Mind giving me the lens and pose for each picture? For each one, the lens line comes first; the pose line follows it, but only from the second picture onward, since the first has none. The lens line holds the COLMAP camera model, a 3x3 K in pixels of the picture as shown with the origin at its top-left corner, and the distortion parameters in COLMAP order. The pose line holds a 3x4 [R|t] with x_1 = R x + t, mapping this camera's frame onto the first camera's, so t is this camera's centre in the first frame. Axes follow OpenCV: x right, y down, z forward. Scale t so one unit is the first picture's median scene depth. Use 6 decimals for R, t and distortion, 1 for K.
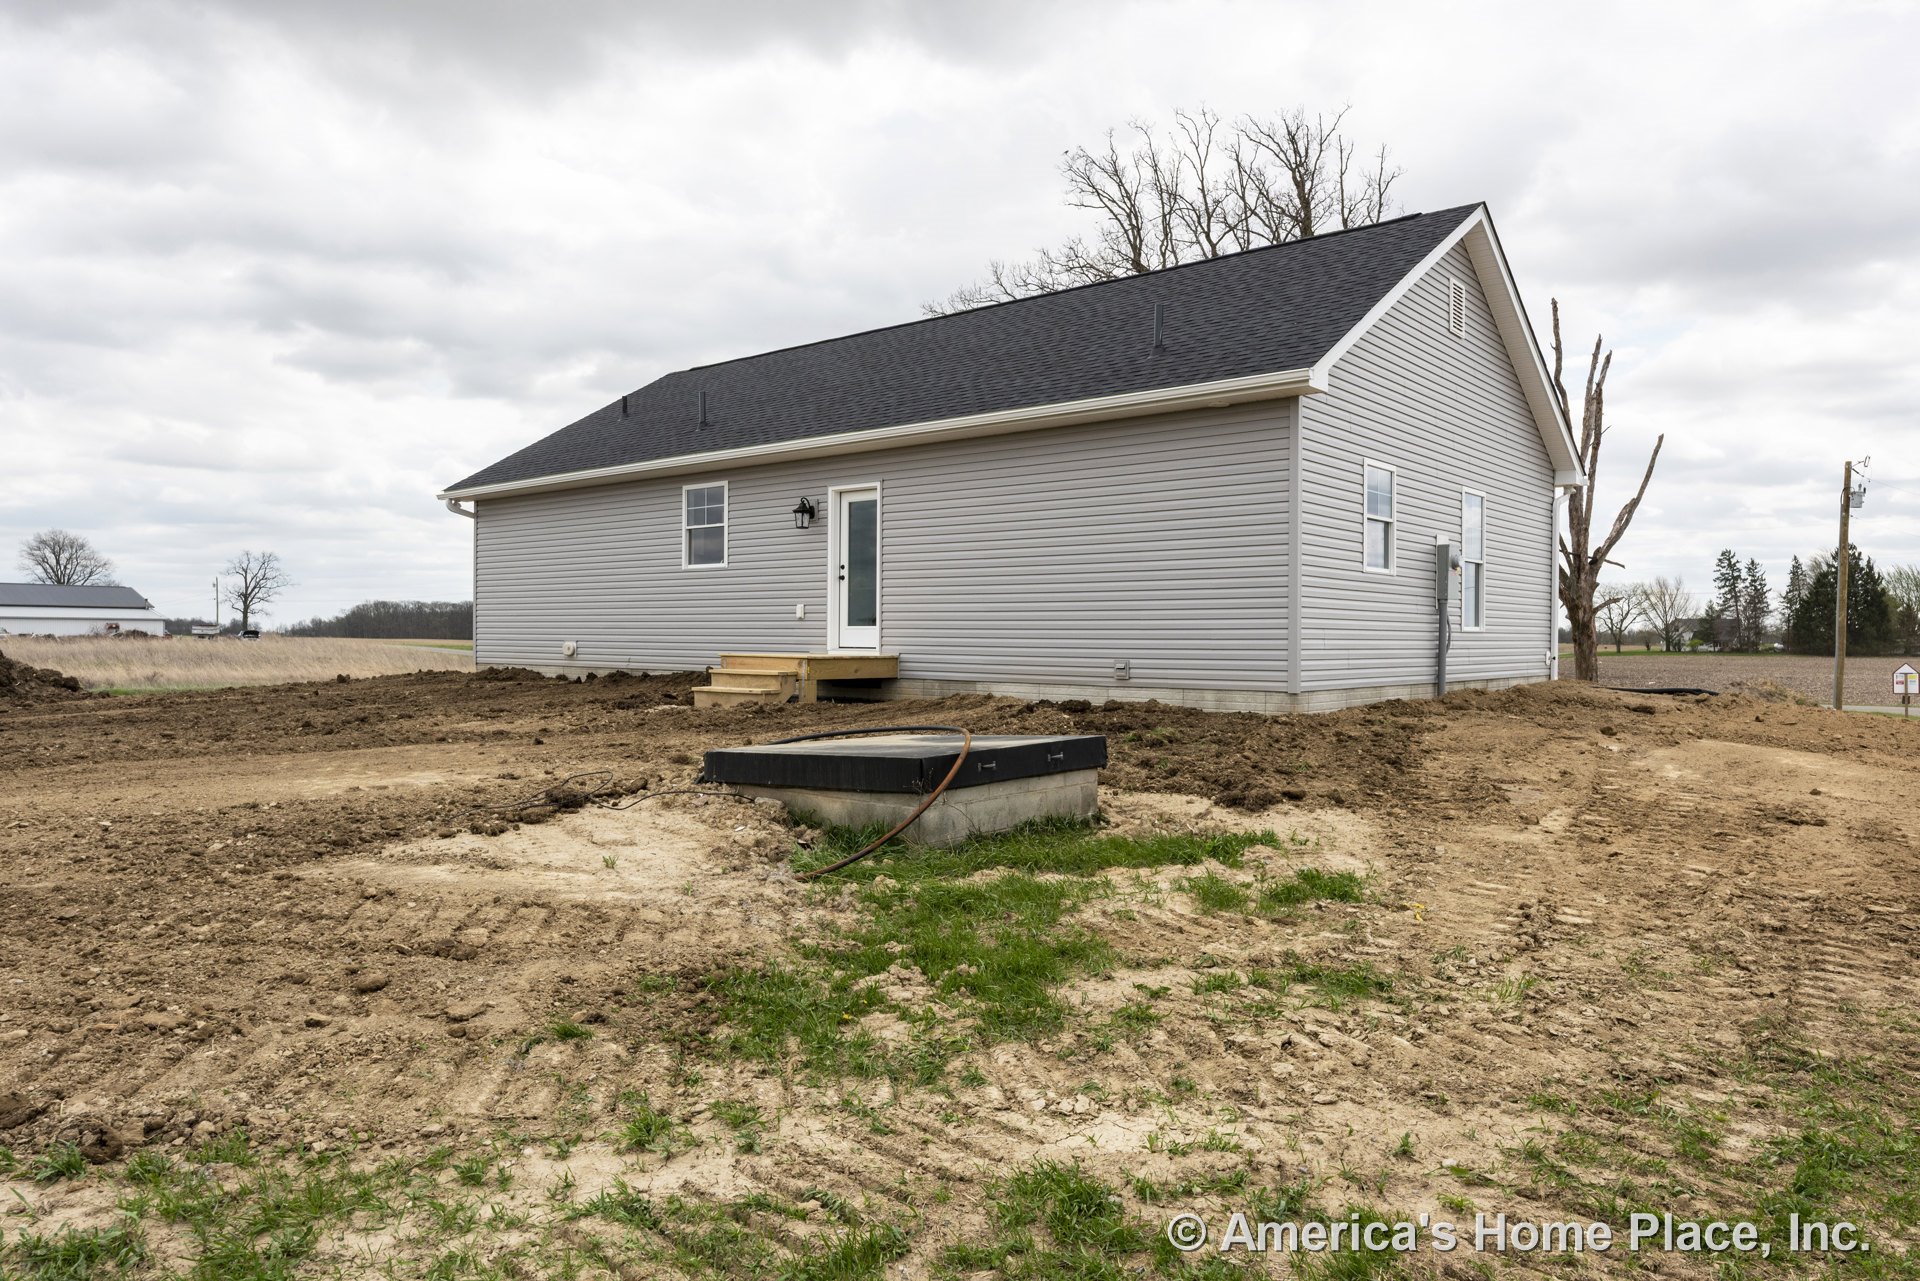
lens RADIAL K [[1237.9, 0, 960.0], [0, 1237.9, 640.5], [0, 0, 1]] dist [0.001664, 0.000045]
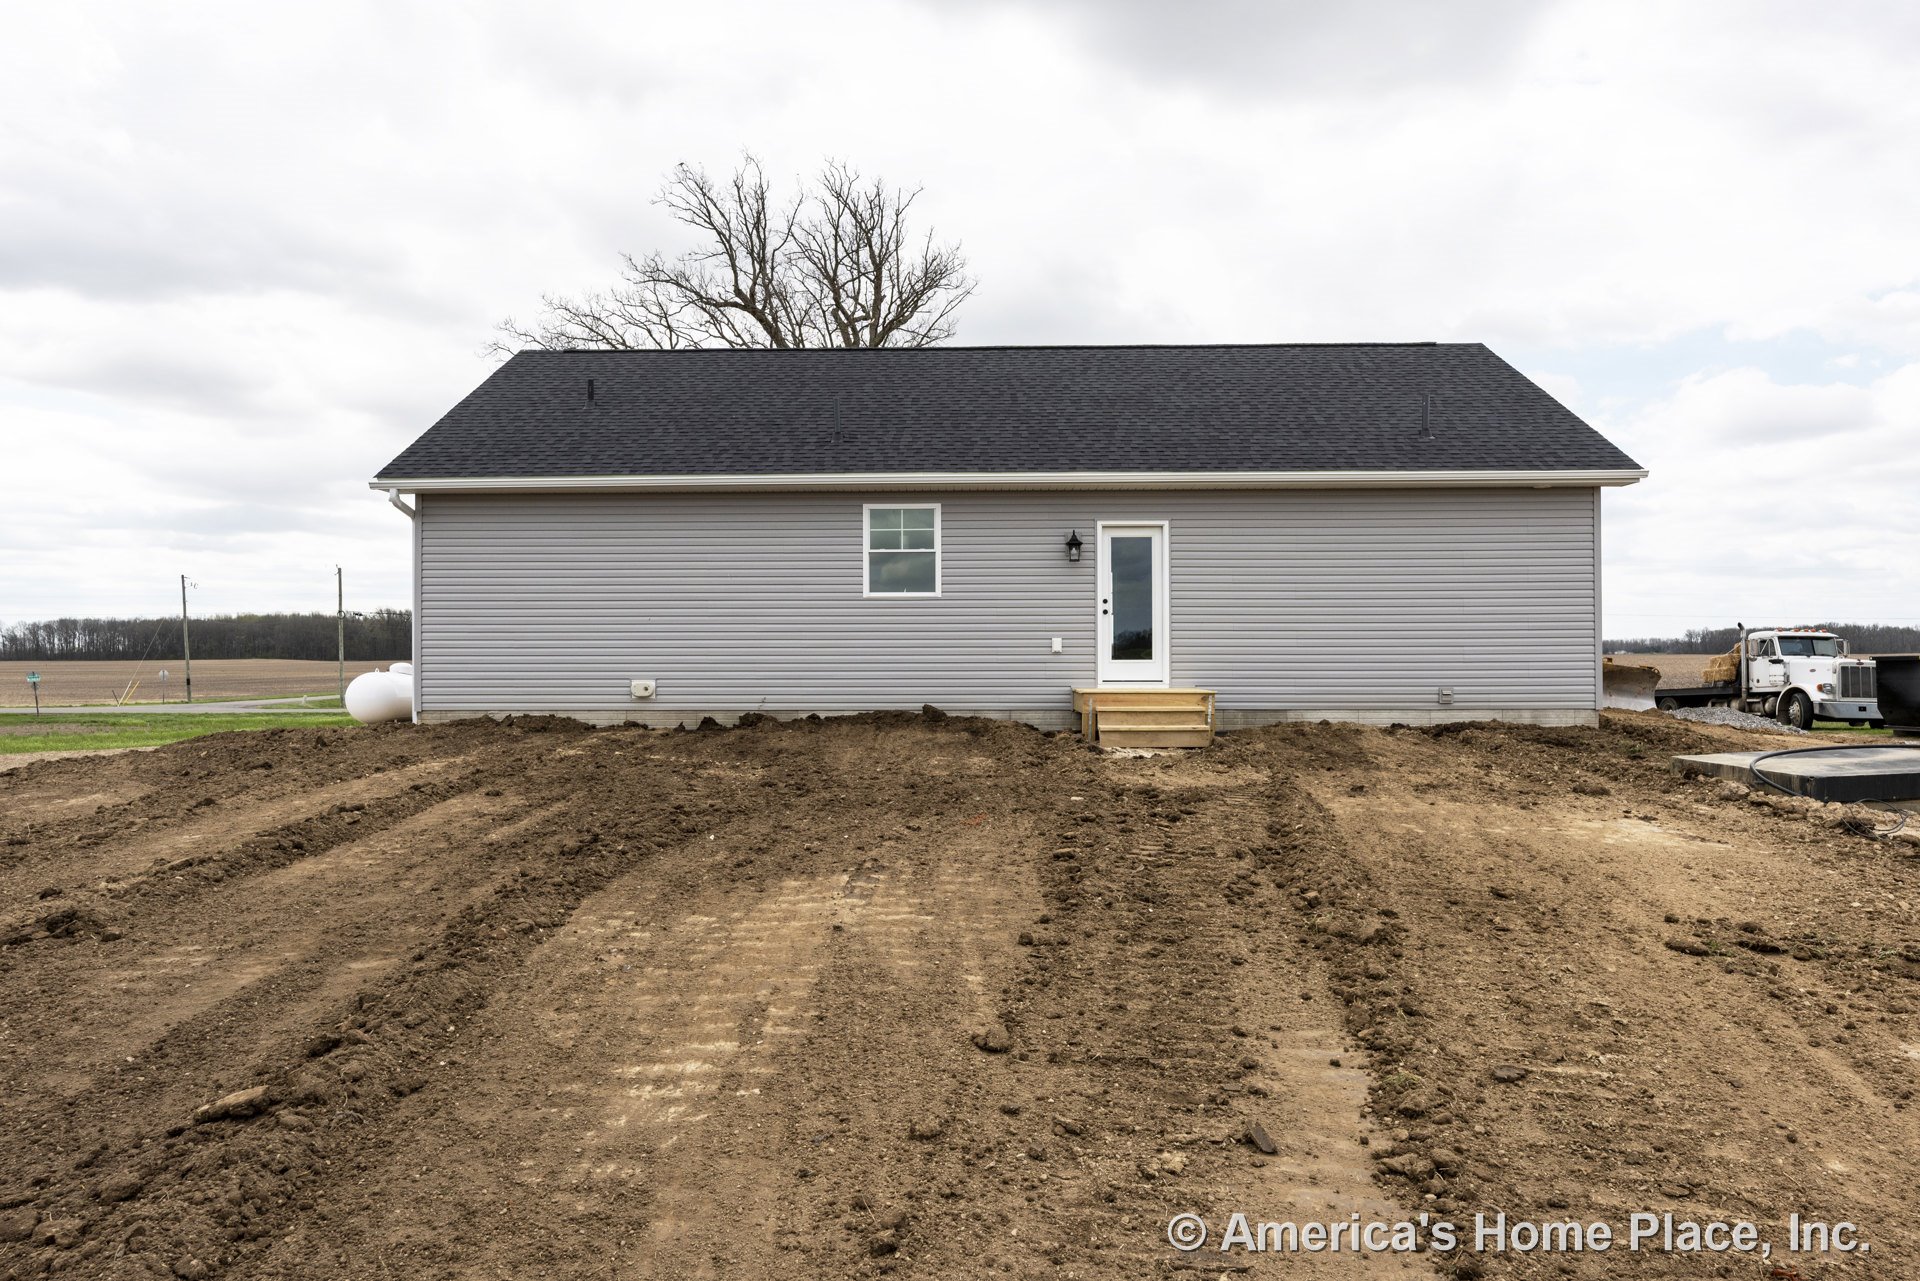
lens RADIAL K [[1237.9, 0, 960.0], [0, 1237.9, 640.5], [0, 0, 1]] dist [0.001664, 0.000045]
pose [[0.781029, -0.002432, 0.624490, -0.814933], [0.009693, 0.999919, -0.008228, -0.020285], [-0.624420, 0.012479, 0.780989, 0.288640]]
